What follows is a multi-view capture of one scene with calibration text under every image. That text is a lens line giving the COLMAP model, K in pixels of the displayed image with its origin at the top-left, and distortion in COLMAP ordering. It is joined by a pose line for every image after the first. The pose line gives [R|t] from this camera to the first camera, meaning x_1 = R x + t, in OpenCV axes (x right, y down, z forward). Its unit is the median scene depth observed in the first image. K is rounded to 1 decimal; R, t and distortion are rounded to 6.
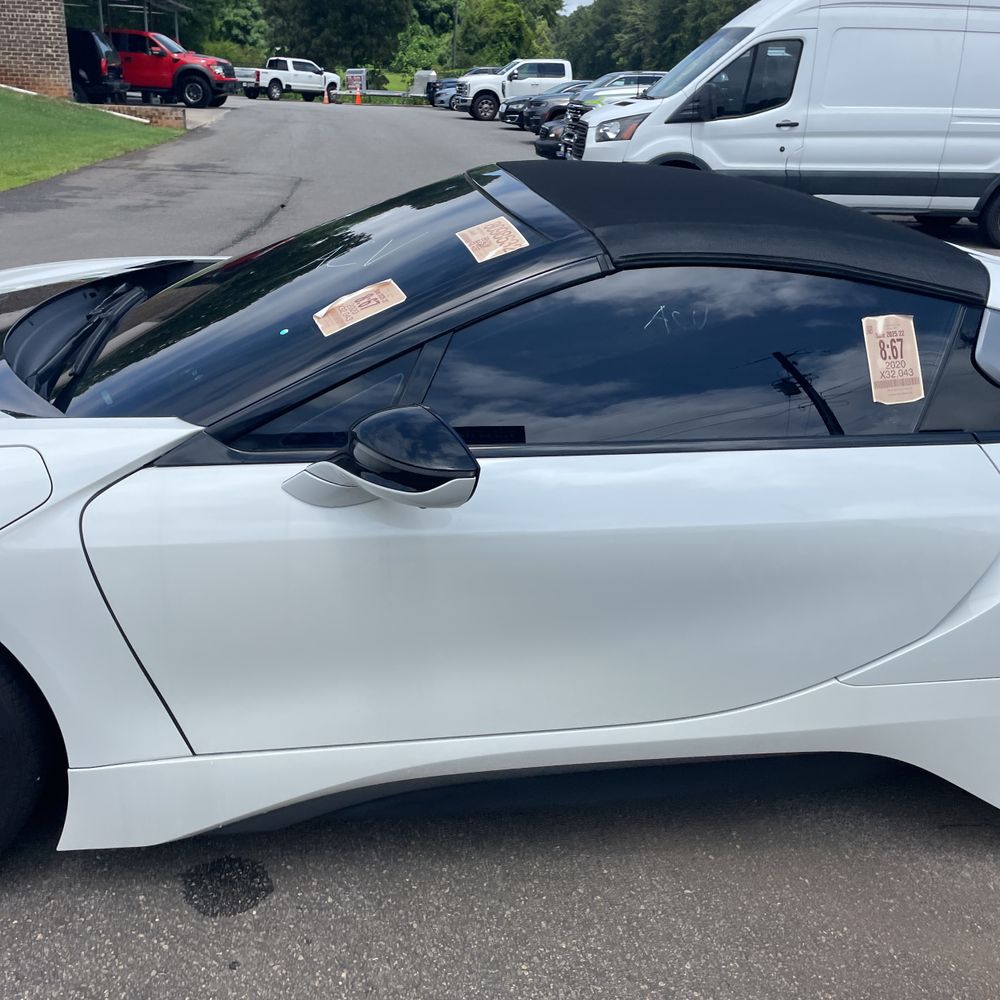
lens RADIAL K [[1005.9, 0, 491.0], [0, 1005.9, 487.6], [0, 0, 1]] dist [0.087658, -0.118018]
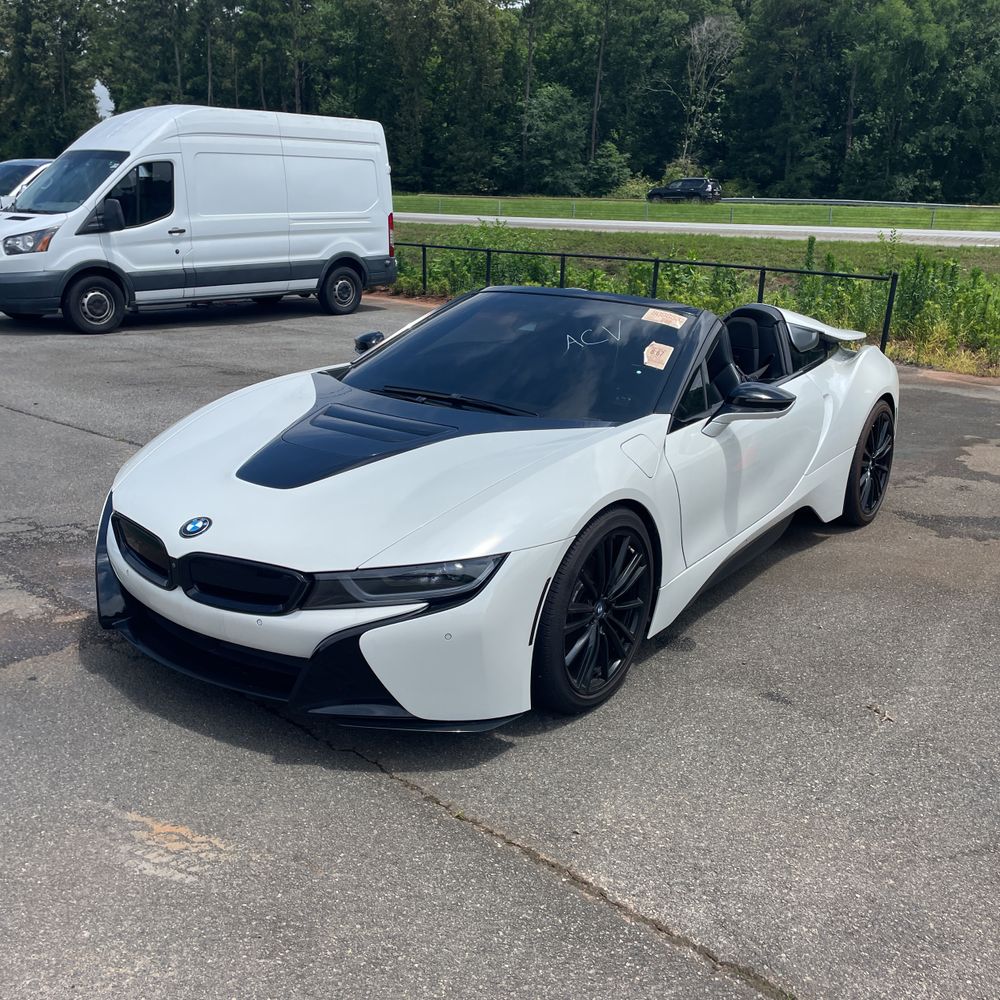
lens RADIAL K [[998.4, 0, 502.1], [0, 998.4, 501.0], [0, 0, 1]] dist [0.090288, -0.123359]
pose [[0.675628, -0.241325, 0.696627, -0.163774], [0.282357, 0.957562, 0.057872, -0.008407], [-0.681030, 0.157598, 0.715095, -0.021642]]
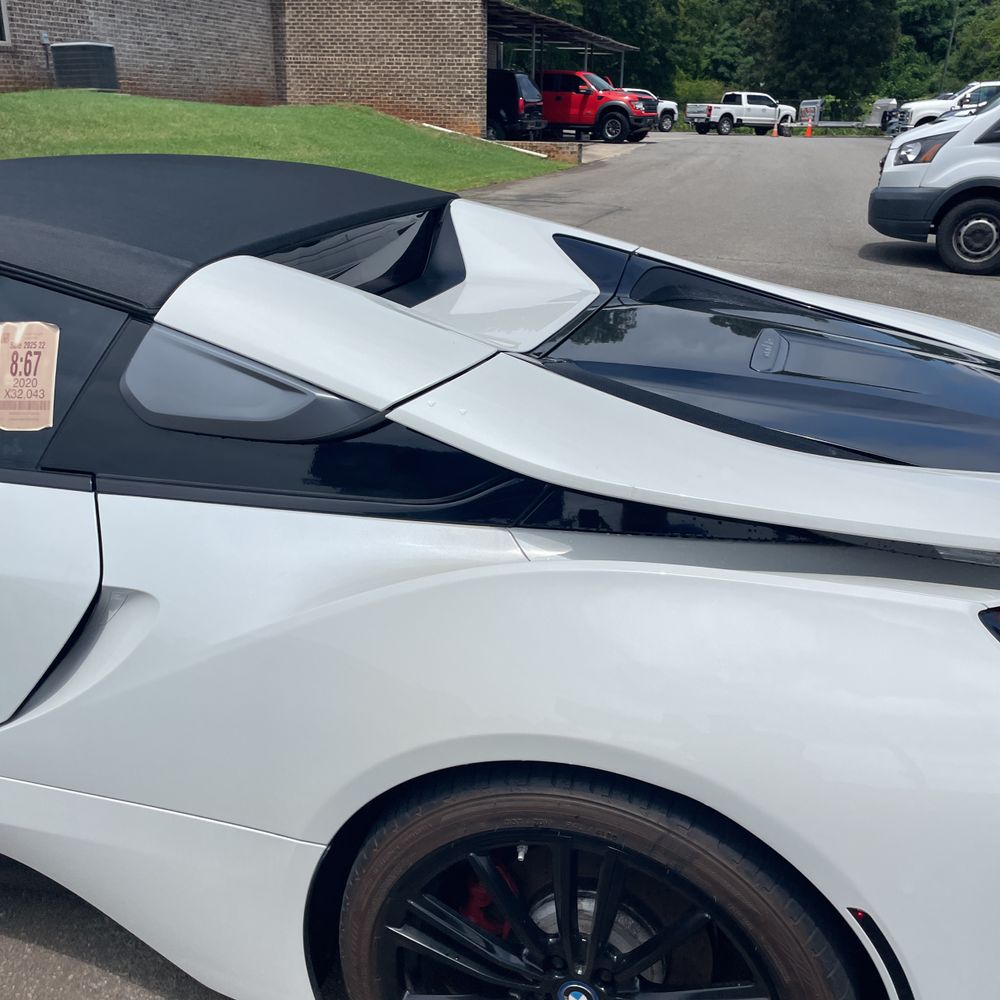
lens RADIAL K [[1003.0, 0, 513.7], [0, 1003.0, 502.9], [0, 0, 1]] dist [0.098963, -0.130899]
pose [[0.907817, 0.129527, -0.398862, 0.094743], [-0.136815, 0.990543, 0.010277, -0.007701], [0.396421, 0.045241, 0.916954, 0.036655]]
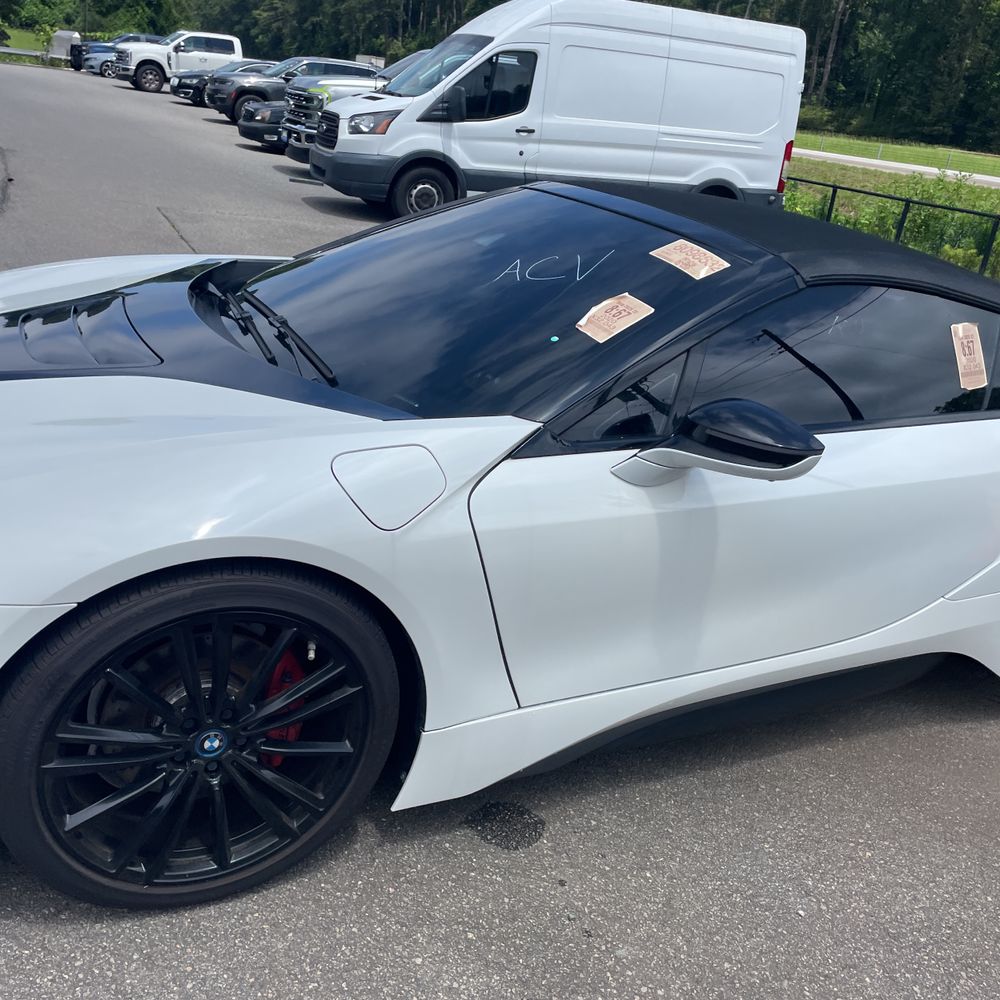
lens RADIAL K [[1005.9, 0, 491.0], [0, 1005.9, 487.6], [0, 0, 1]] dist [0.087658, -0.118018]
pose [[0.942733, -0.051124, 0.329606, -0.056718], [0.046238, 0.998674, 0.022650, -0.001120], [-0.330327, -0.006112, 0.943847, -0.005573]]
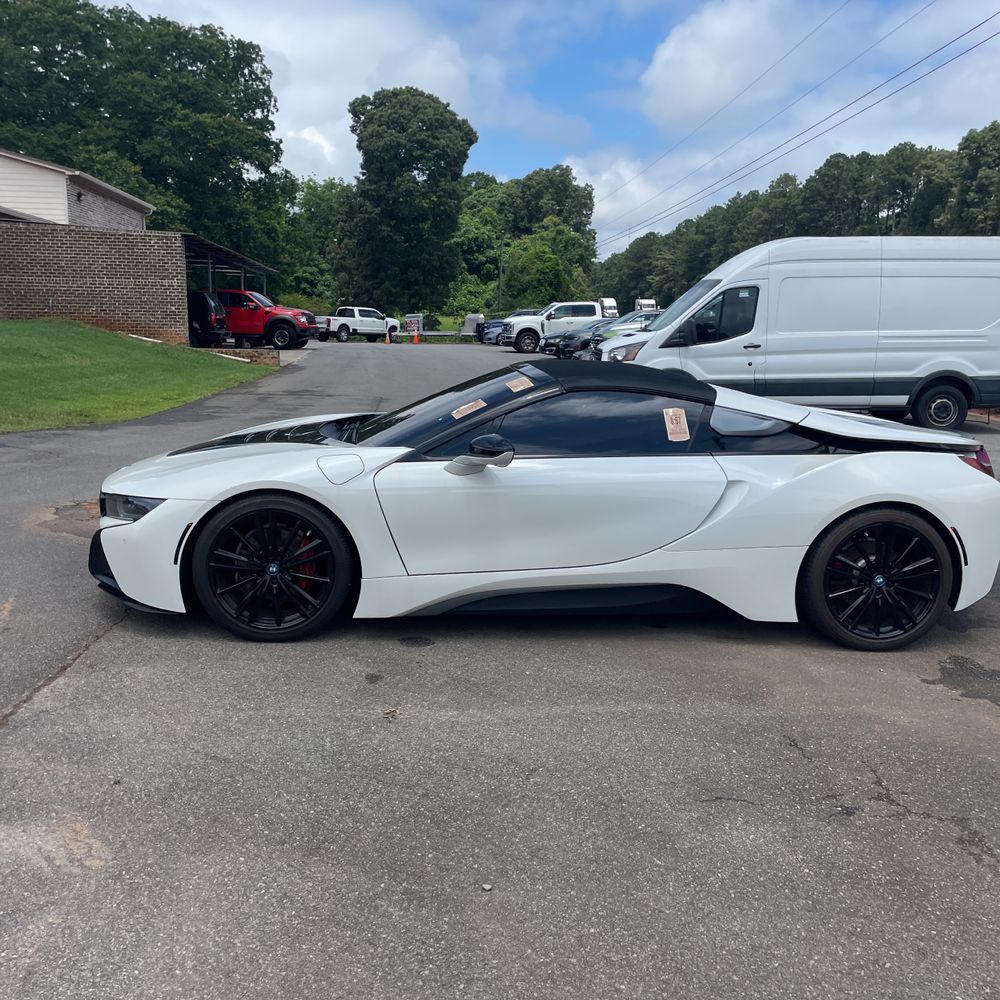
lens RADIAL K [[1005.8, 0, 493.3], [0, 1005.8, 499.2], [0, 0, 1]] dist [0.133132, -0.232913]
pose [[0.998820, -0.020739, -0.043917, 0.003564], [0.011355, 0.978902, -0.204014, 0.049695], [0.047221, 0.203274, 0.977982, -0.127979]]
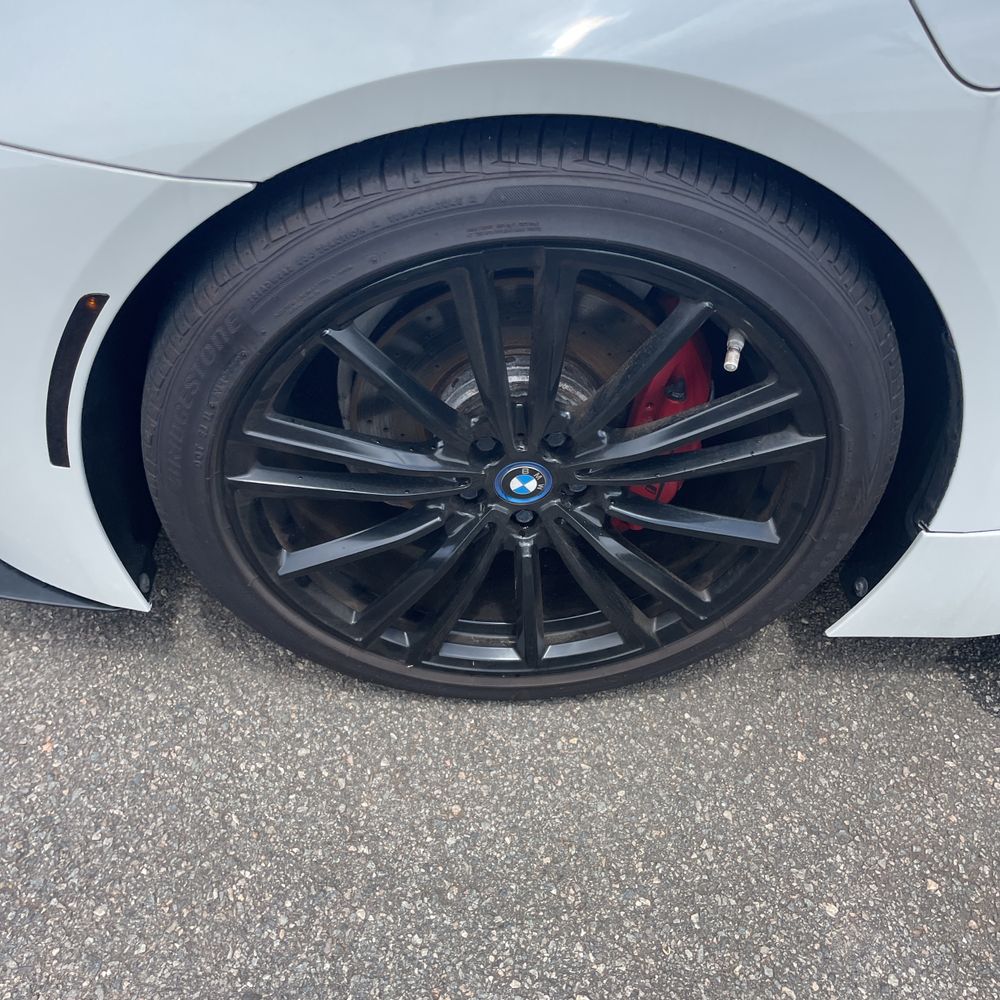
lens RADIAL K [[1005.9, 0, 491.0], [0, 1005.9, 487.6], [0, 0, 1]] dist [0.087658, -0.118018]
pose [[0.996127, 0.060402, -0.063892, -0.050577], [-0.031397, 0.923130, 0.383203, 0.003494], [0.082126, -0.379713, 0.921452, 0.038051]]
